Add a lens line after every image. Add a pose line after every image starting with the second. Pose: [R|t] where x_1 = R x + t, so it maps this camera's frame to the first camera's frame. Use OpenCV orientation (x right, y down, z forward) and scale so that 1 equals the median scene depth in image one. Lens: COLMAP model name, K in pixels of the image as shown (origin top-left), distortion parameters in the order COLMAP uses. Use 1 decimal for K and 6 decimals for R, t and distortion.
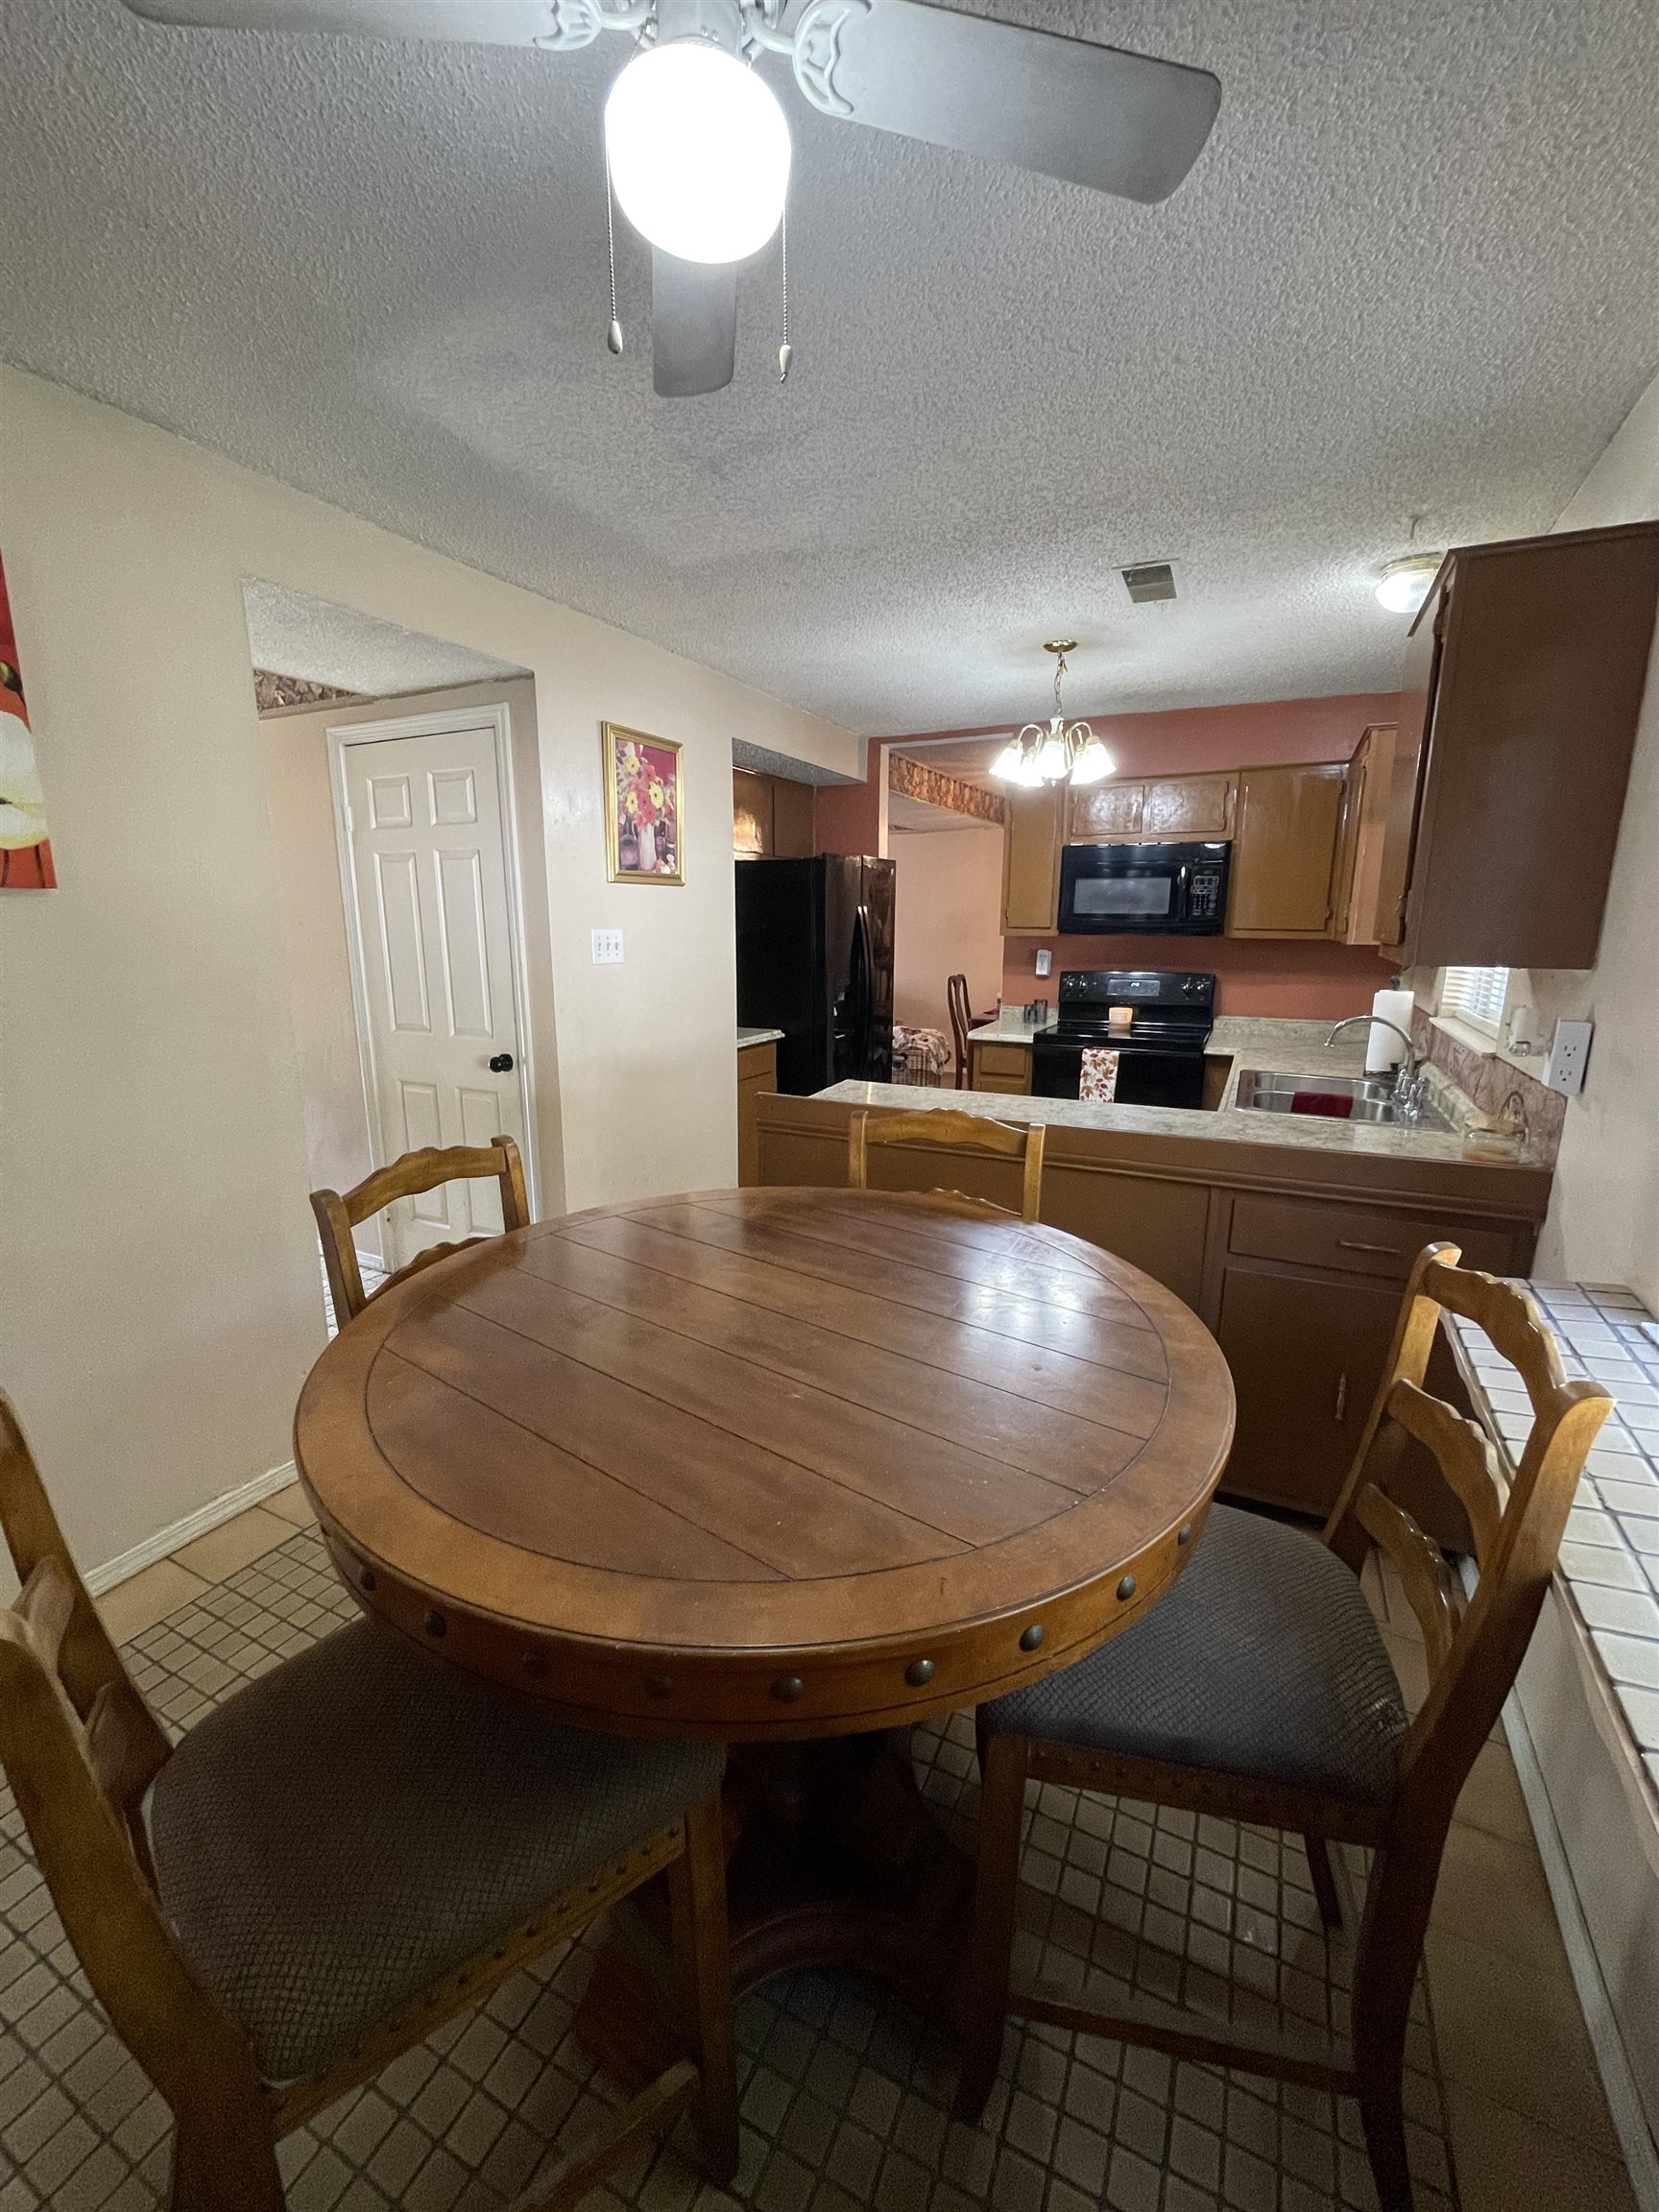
lens RADIAL K [[888.6, 0, 805.6], [0, 888.6, 1093.9], [0, 0, 1]] dist [-0.017383, 0.000076]
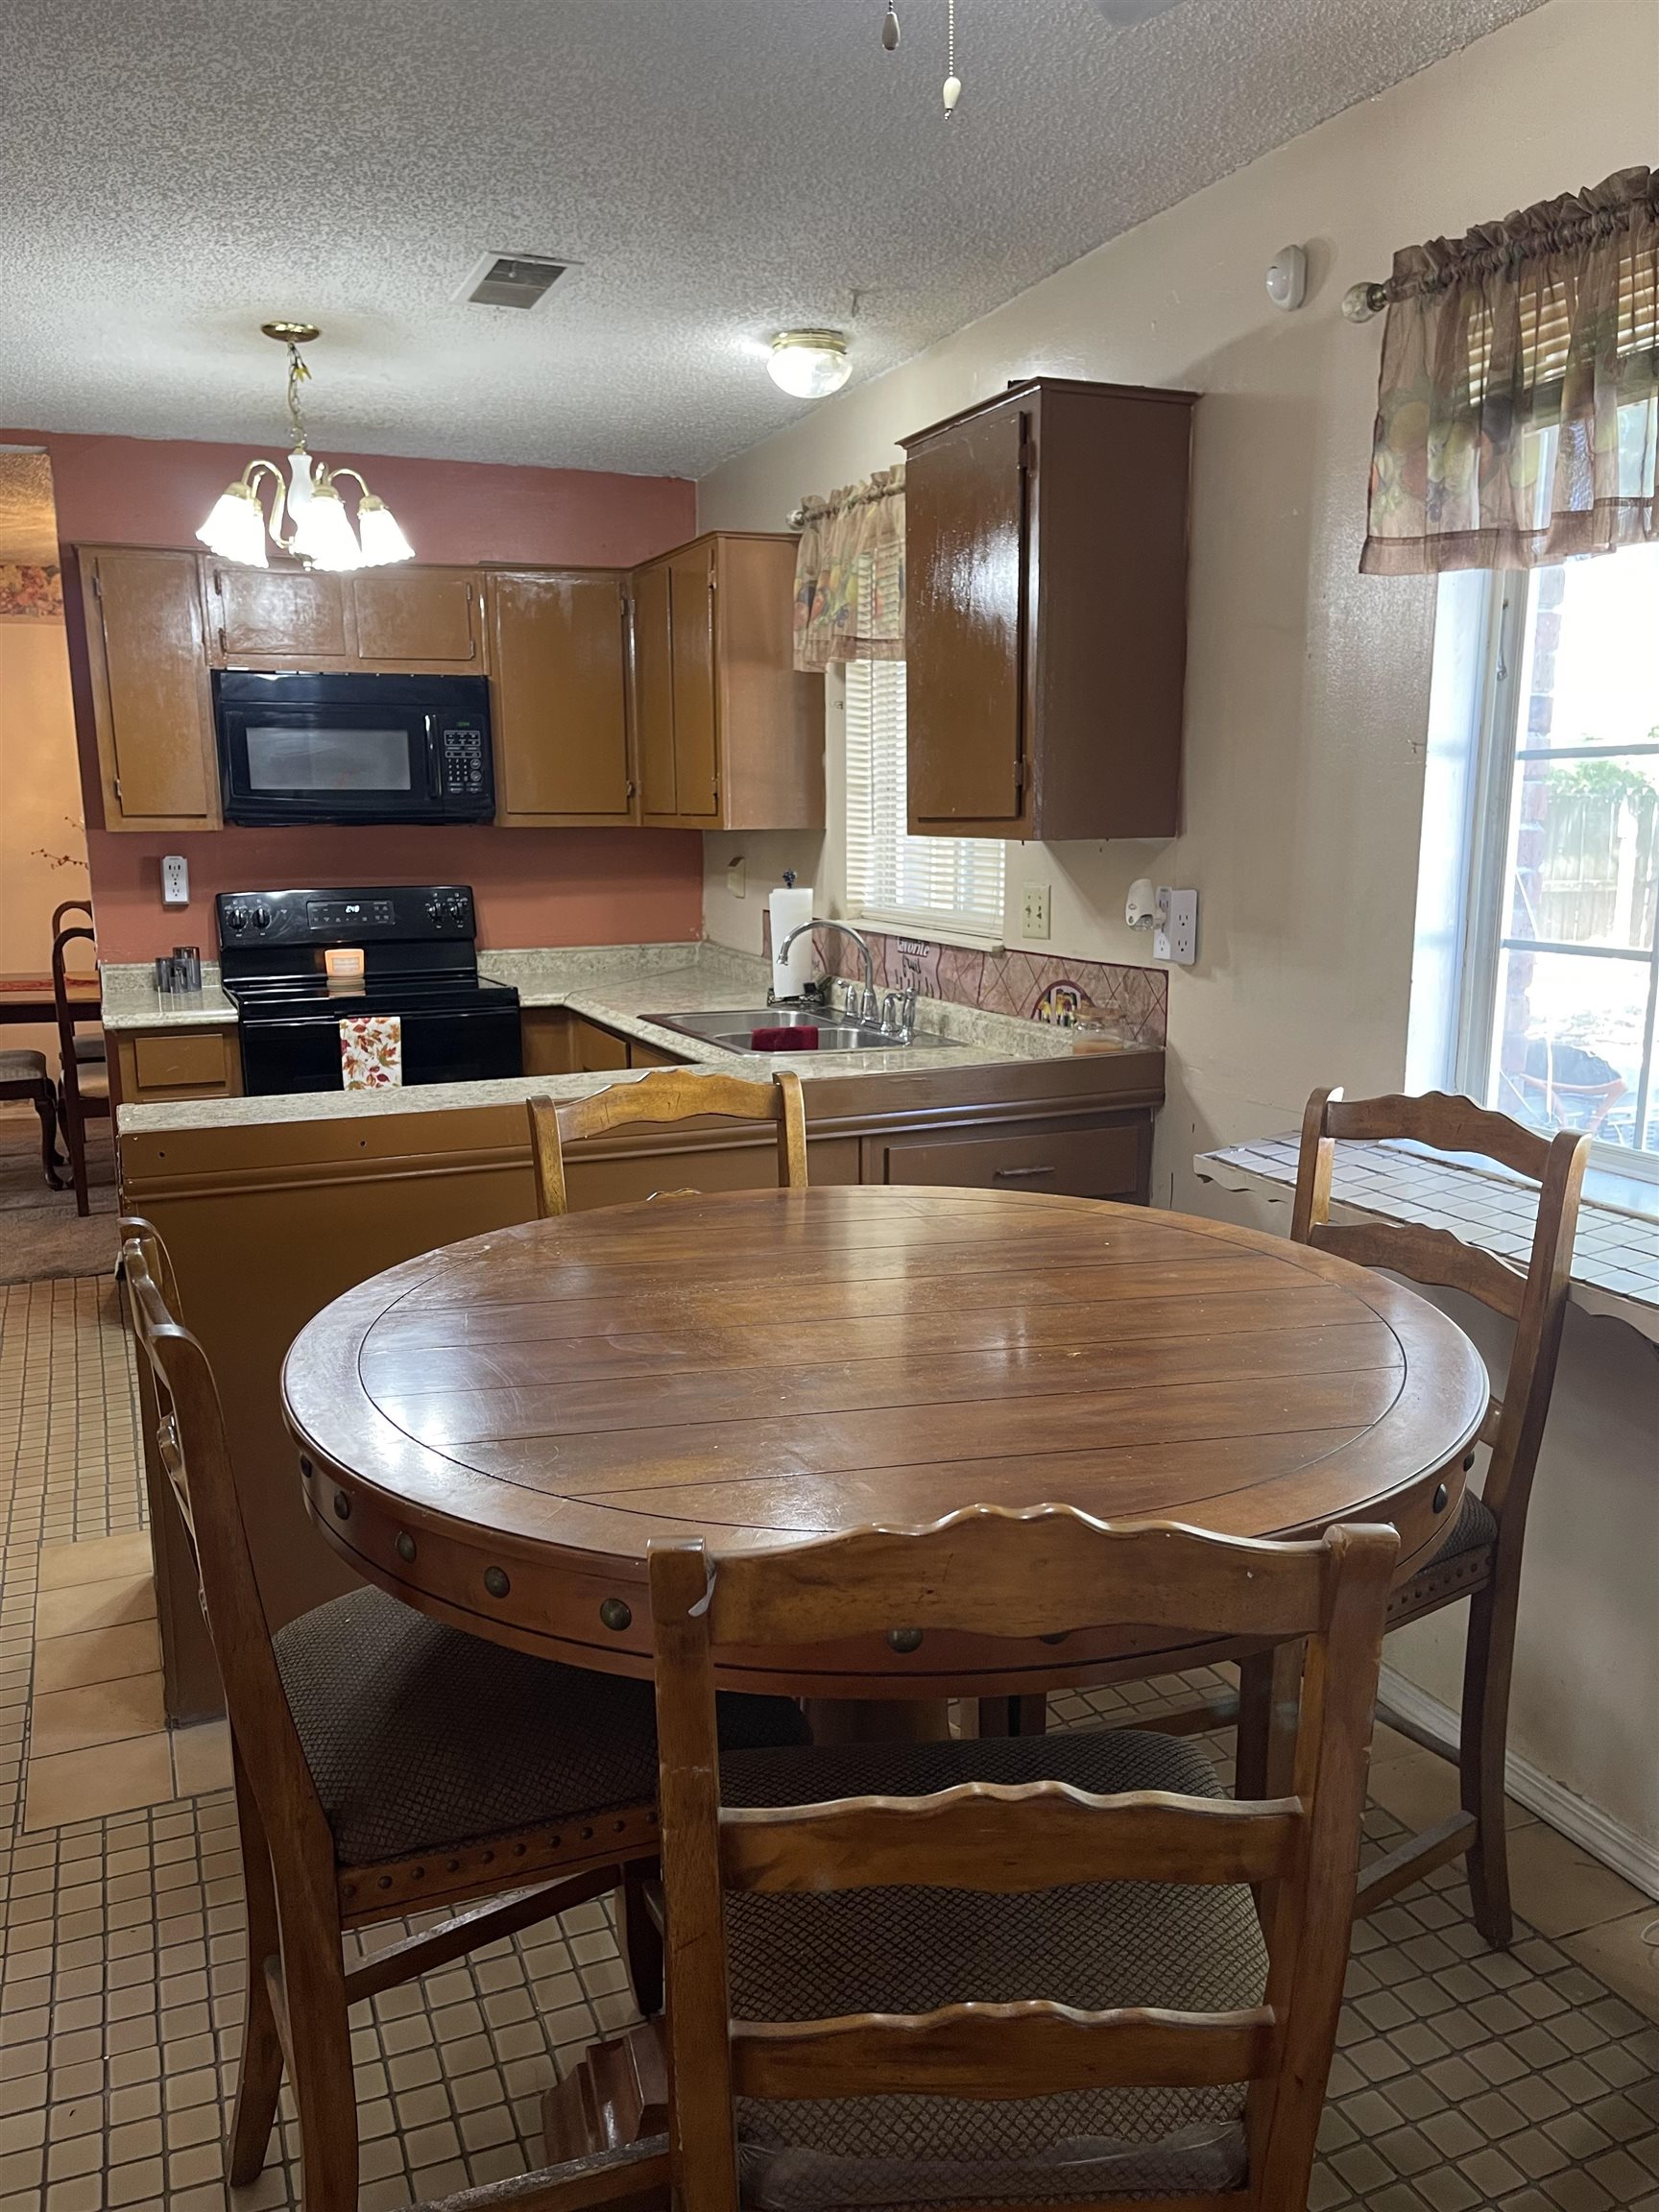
lens RADIAL K [[1666.7, 0, 825.3], [0, 1666.7, 1123.1], [0, 0, 1]] dist [0.089739, -0.114448]
pose [[0.647419, -0.152486, 0.746724, -0.326345], [0.158525, 0.985294, 0.063761, -0.003171], [-0.745466, 0.077094, 0.662071, 0.025917]]
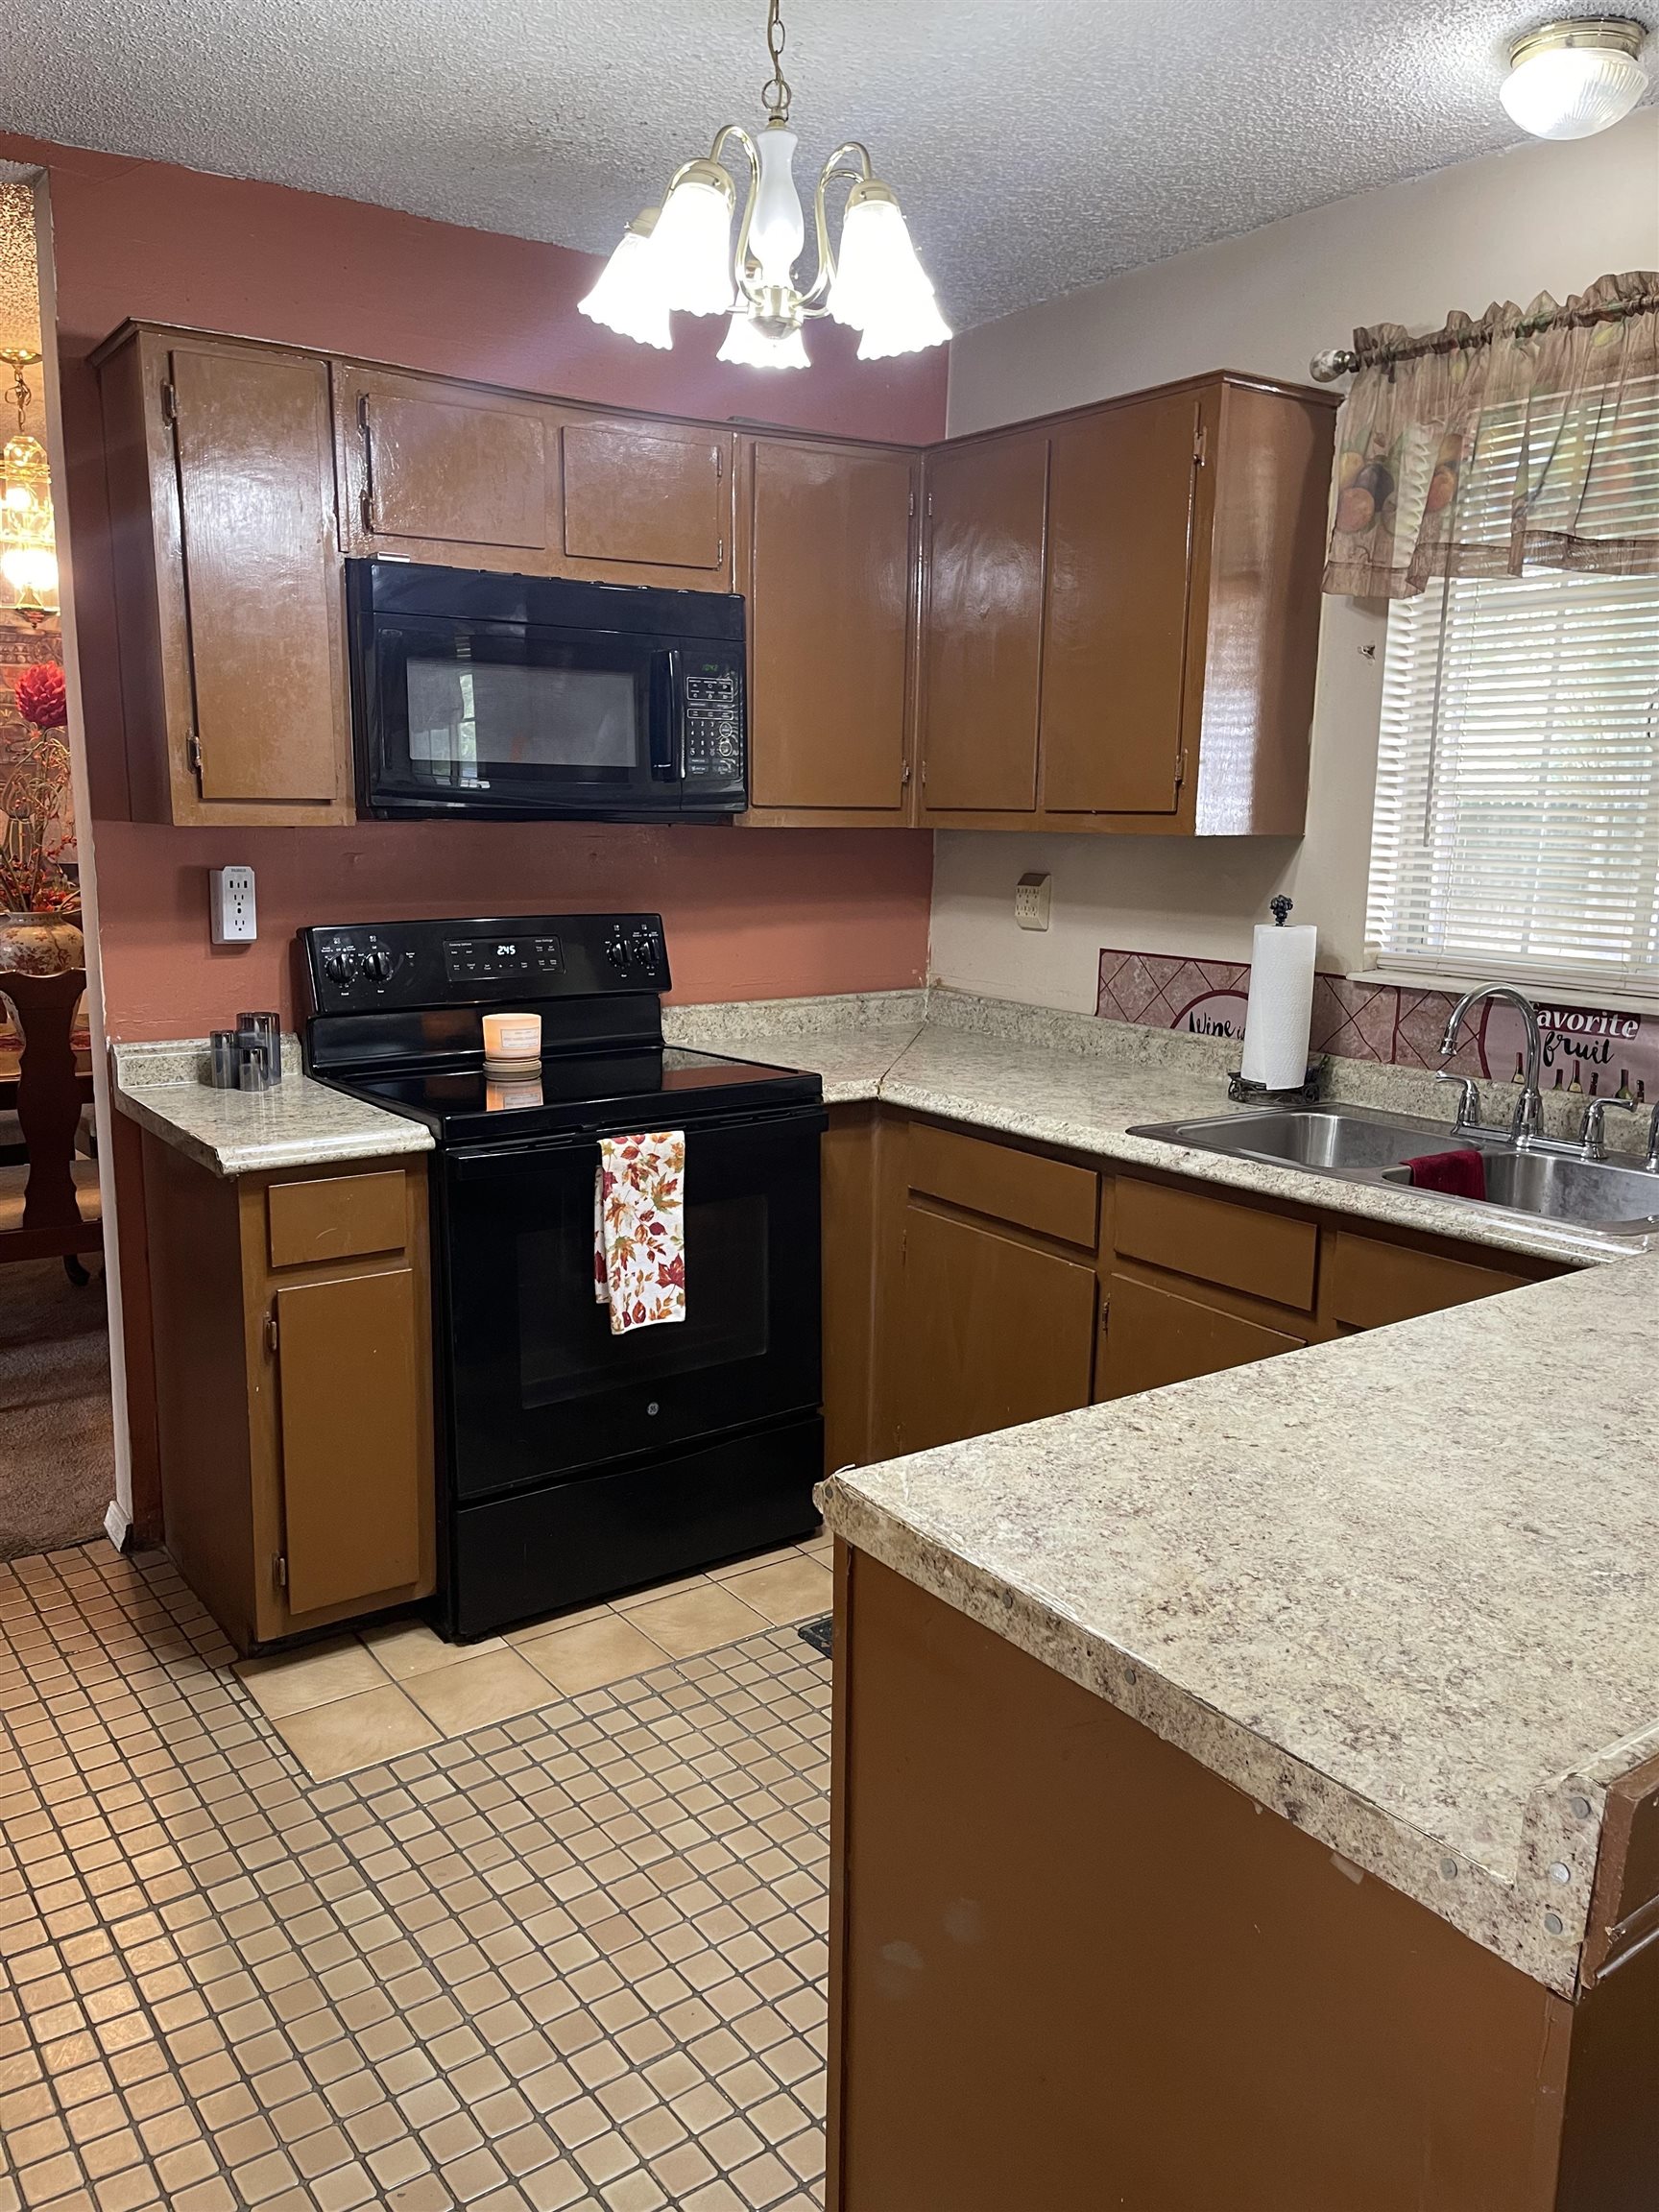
lens RADIAL K [[1666.7, 0, 824.6], [0, 1666.7, 1107.3], [0, 0, 1]] dist [0.089739, -0.114448]
pose [[0.465069, -0.157347, 0.871179, -0.236619], [0.162376, 0.982544, 0.090778, -0.112240], [-0.870255, 0.099240, 0.482501, 0.601337]]
